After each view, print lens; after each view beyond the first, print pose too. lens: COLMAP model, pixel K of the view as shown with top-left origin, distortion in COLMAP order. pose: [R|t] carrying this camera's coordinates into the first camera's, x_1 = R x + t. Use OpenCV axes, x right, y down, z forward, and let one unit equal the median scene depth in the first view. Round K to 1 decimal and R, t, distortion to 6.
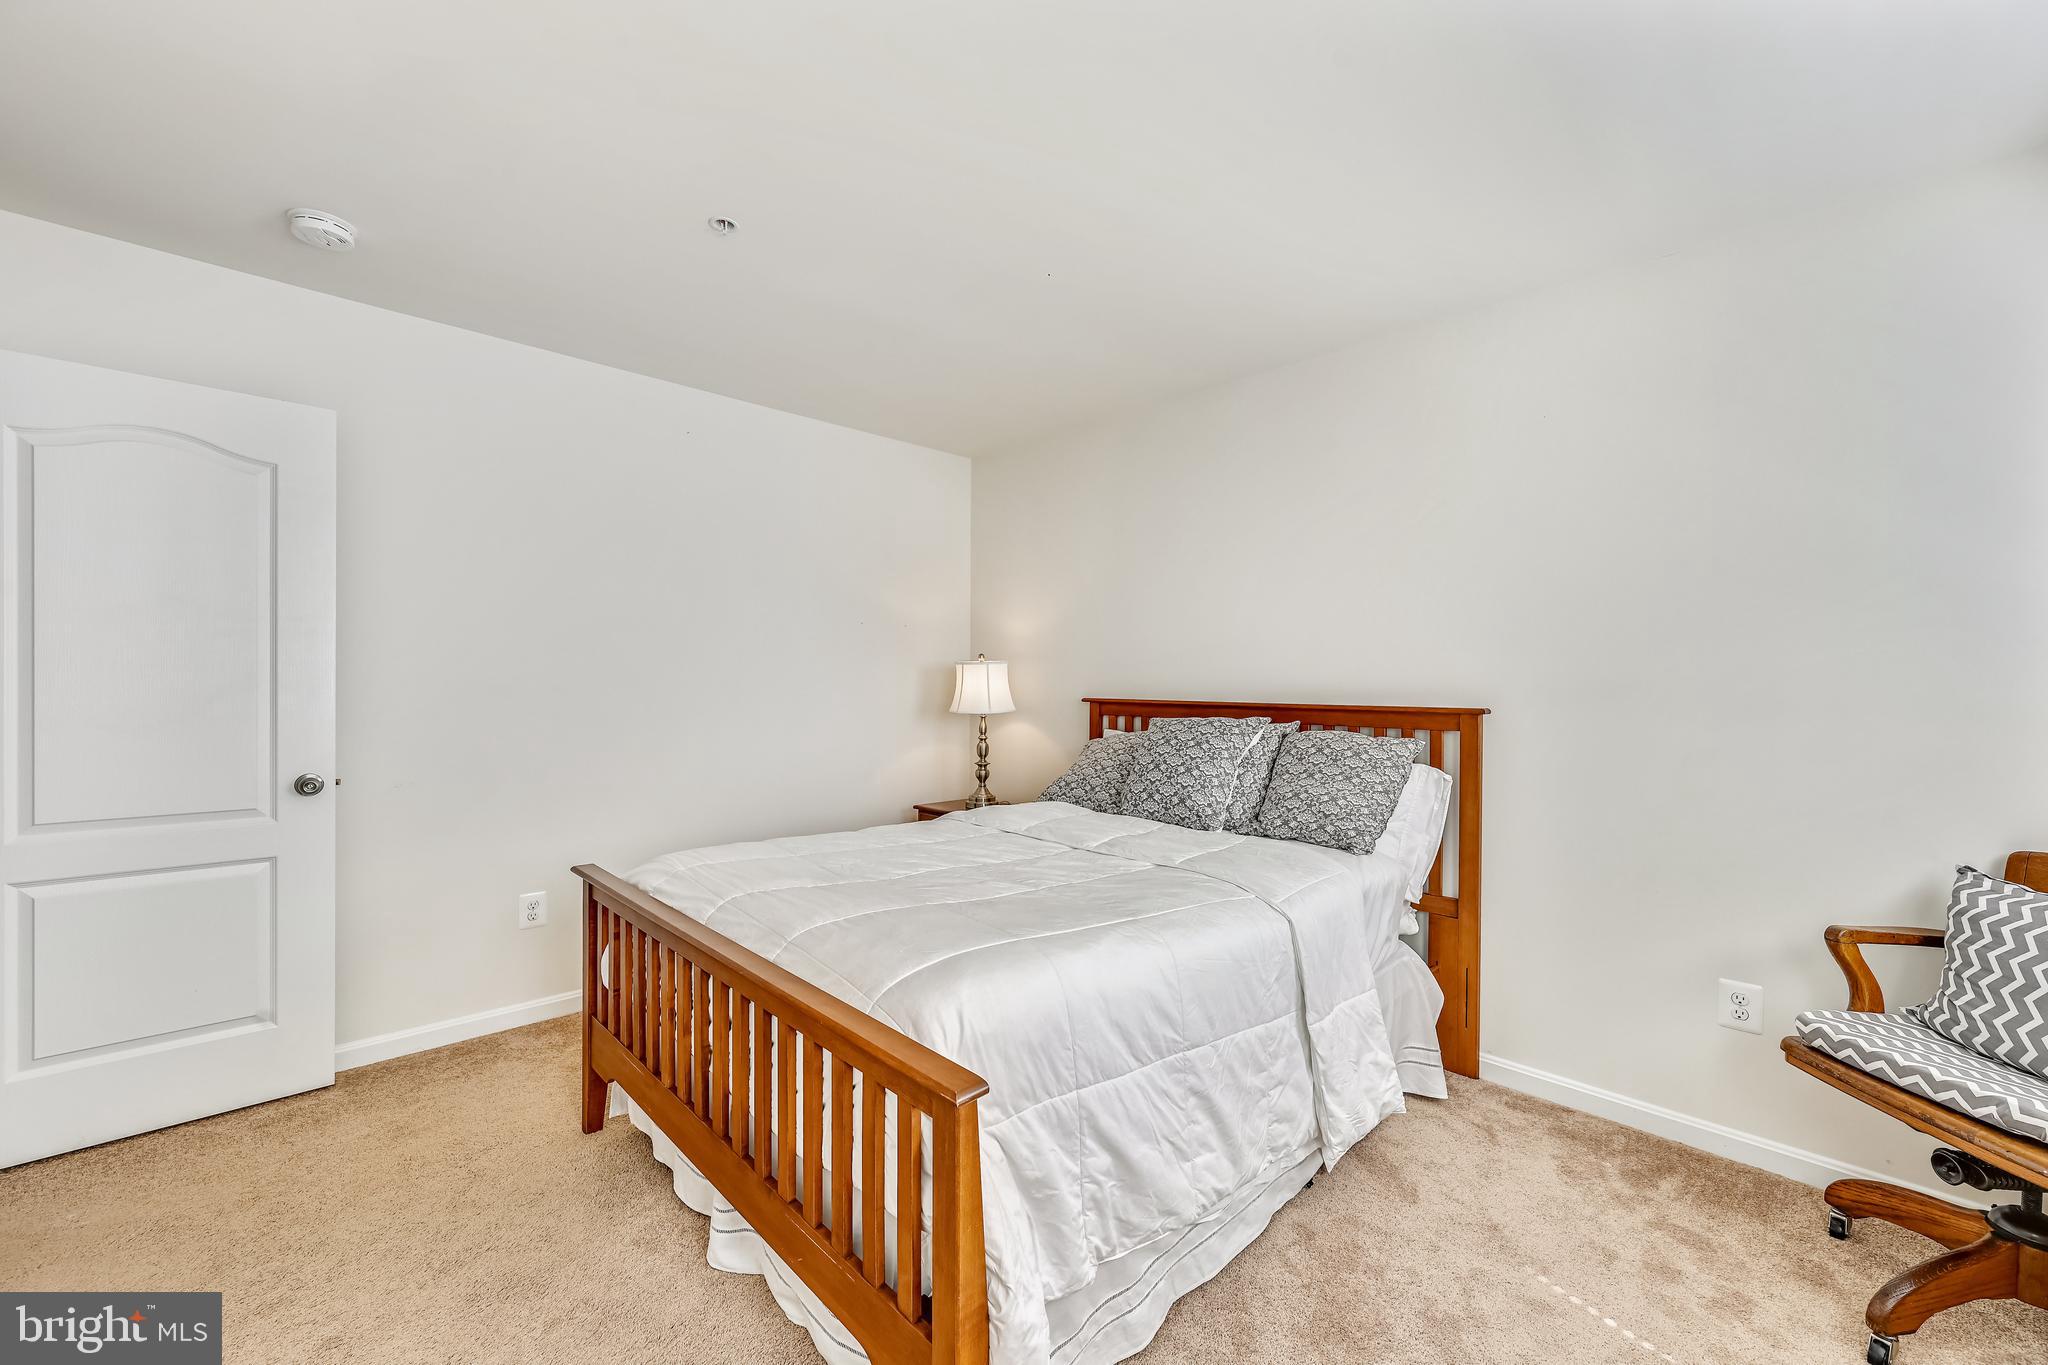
lens RADIAL K [[812.5, 0, 1022.5], [0, 812.5, 675.4], [0, 0, 1]] dist [-0.000640, -0.000249]
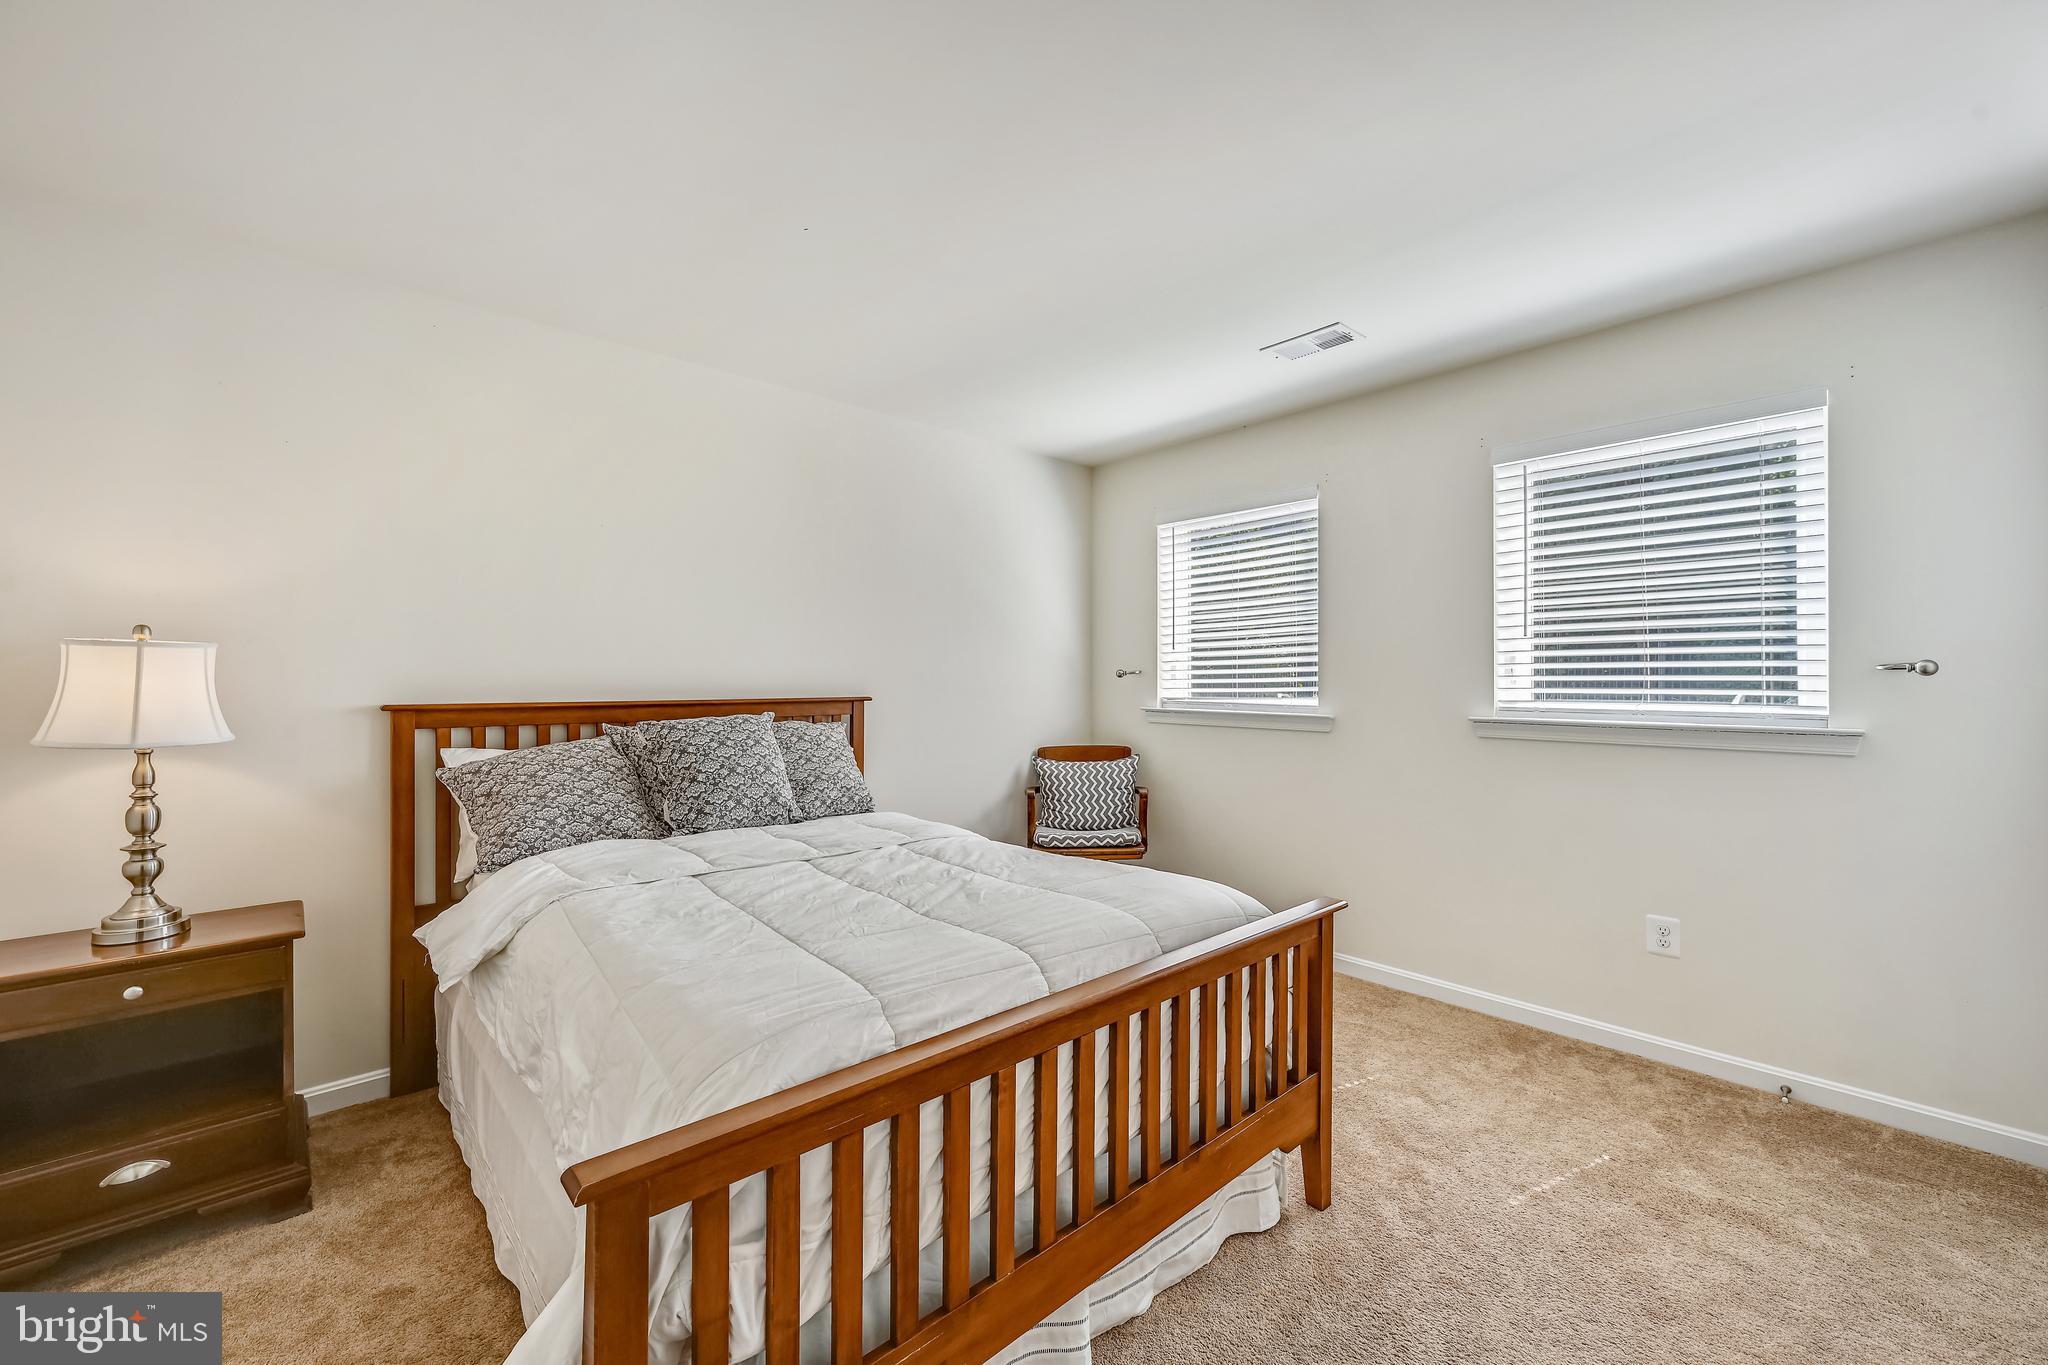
lens RADIAL K [[812.5, 0, 1022.5], [0, 812.5, 675.4], [0, 0, 1]] dist [-0.000640, -0.000249]
pose [[0.041360, -0.005340, 0.999130, -0.607811], [-0.004271, 0.999976, 0.005522, -0.002660], [-0.999135, -0.004496, 0.041336, 0.514120]]
